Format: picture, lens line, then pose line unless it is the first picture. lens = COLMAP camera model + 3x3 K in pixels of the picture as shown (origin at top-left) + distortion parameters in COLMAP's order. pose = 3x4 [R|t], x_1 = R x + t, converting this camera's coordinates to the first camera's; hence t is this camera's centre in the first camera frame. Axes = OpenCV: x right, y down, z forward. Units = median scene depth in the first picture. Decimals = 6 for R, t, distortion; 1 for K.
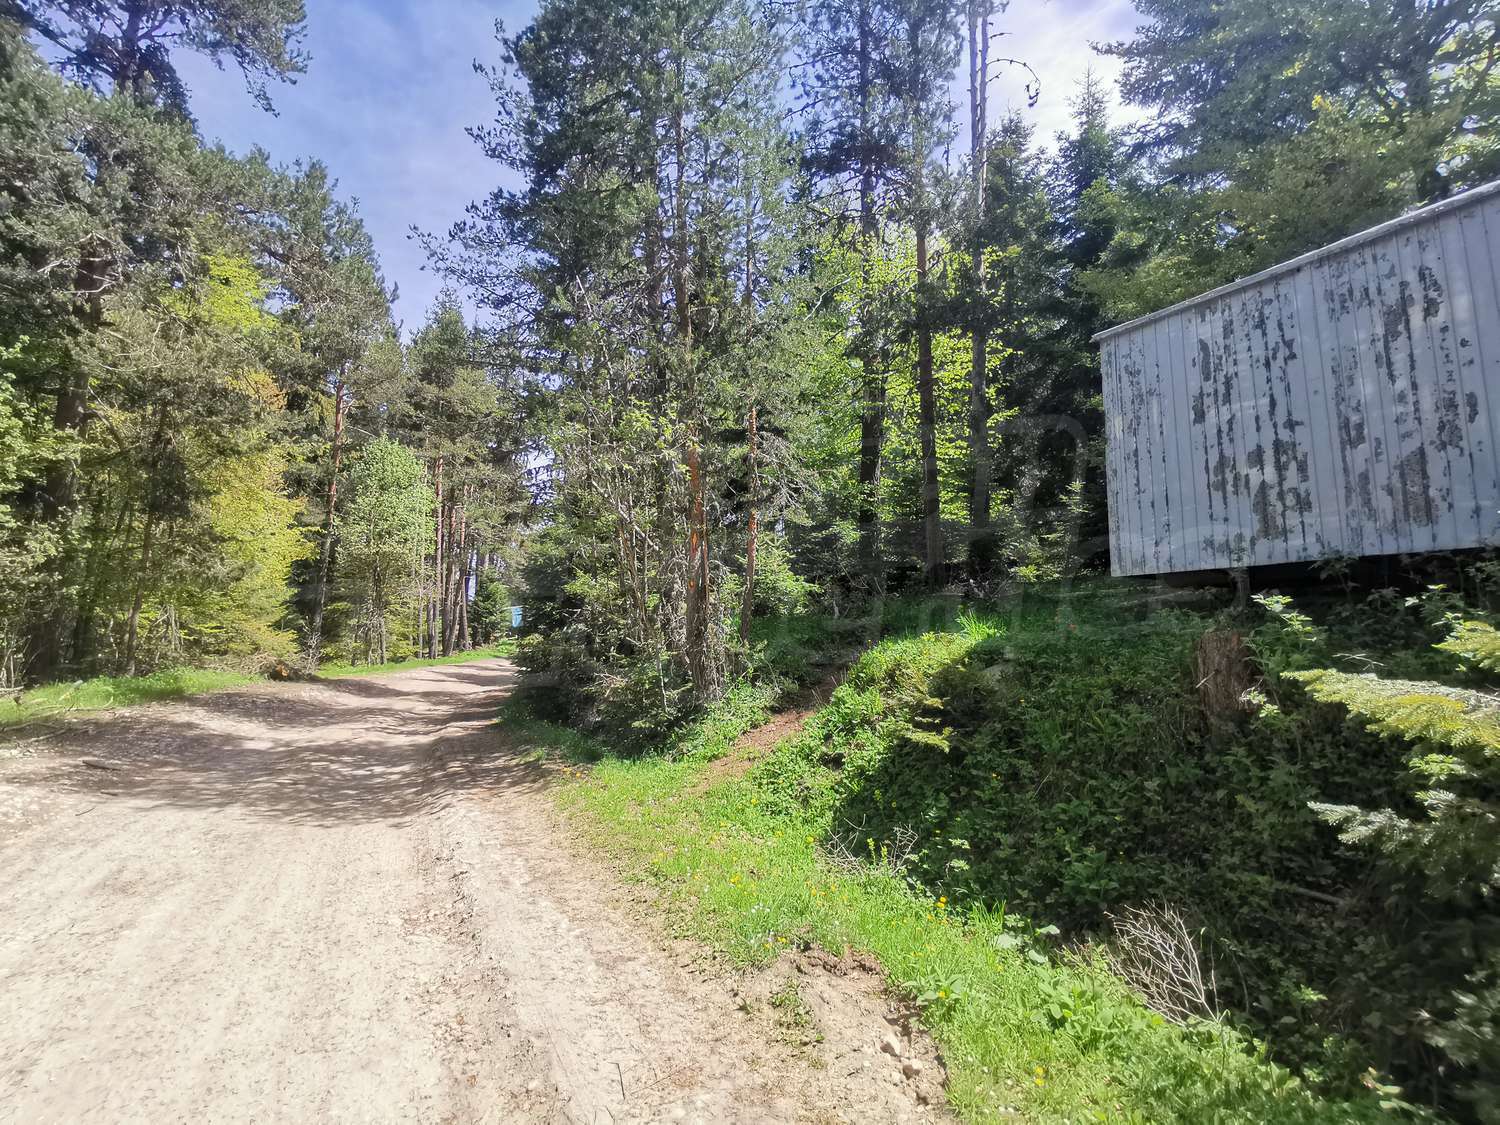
lens RADIAL K [[736.0, 0, 744.6], [0, 736.0, 561.6], [0, 0, 1]] dist [0.004945, -0.010098]
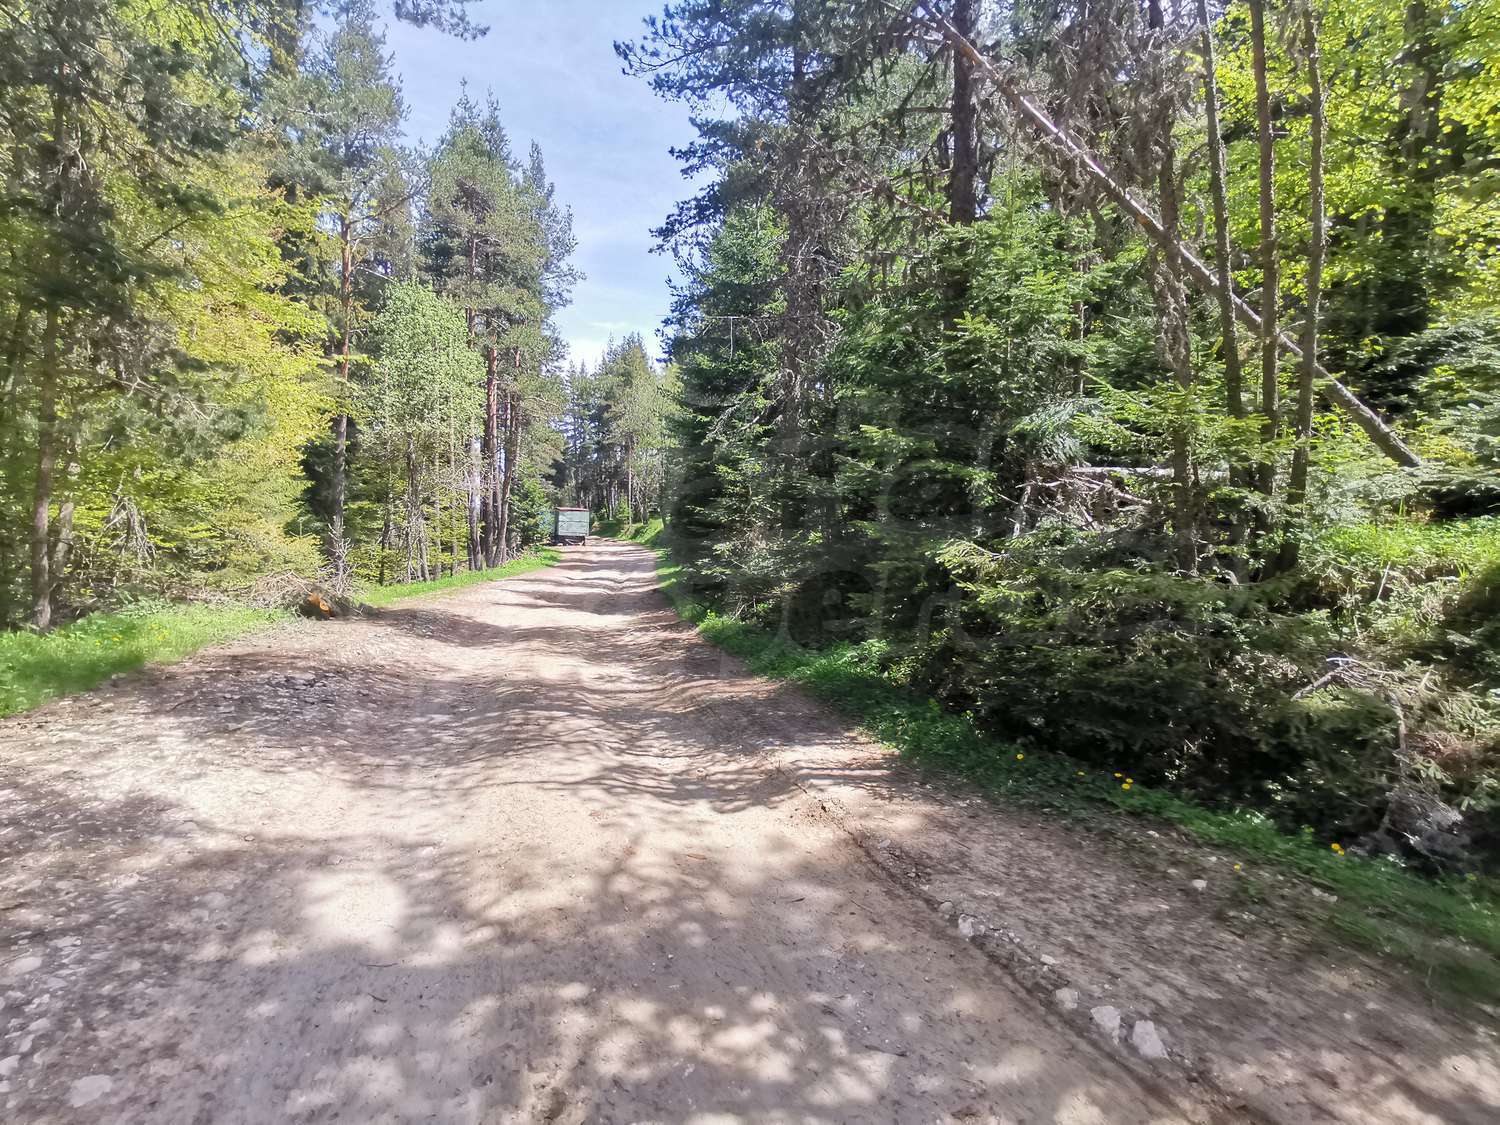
lens RADIAL K [[736.0, 0, 755.5], [0, 736.0, 561.0], [0, 0, 1]] dist [0.004945, -0.010098]
pose [[0.999888, -0.002054, 0.014815, -0.198652], [0.000119, 0.991590, 0.129416, 0.025816], [-0.014956, -0.129400, 0.991480, 0.283252]]
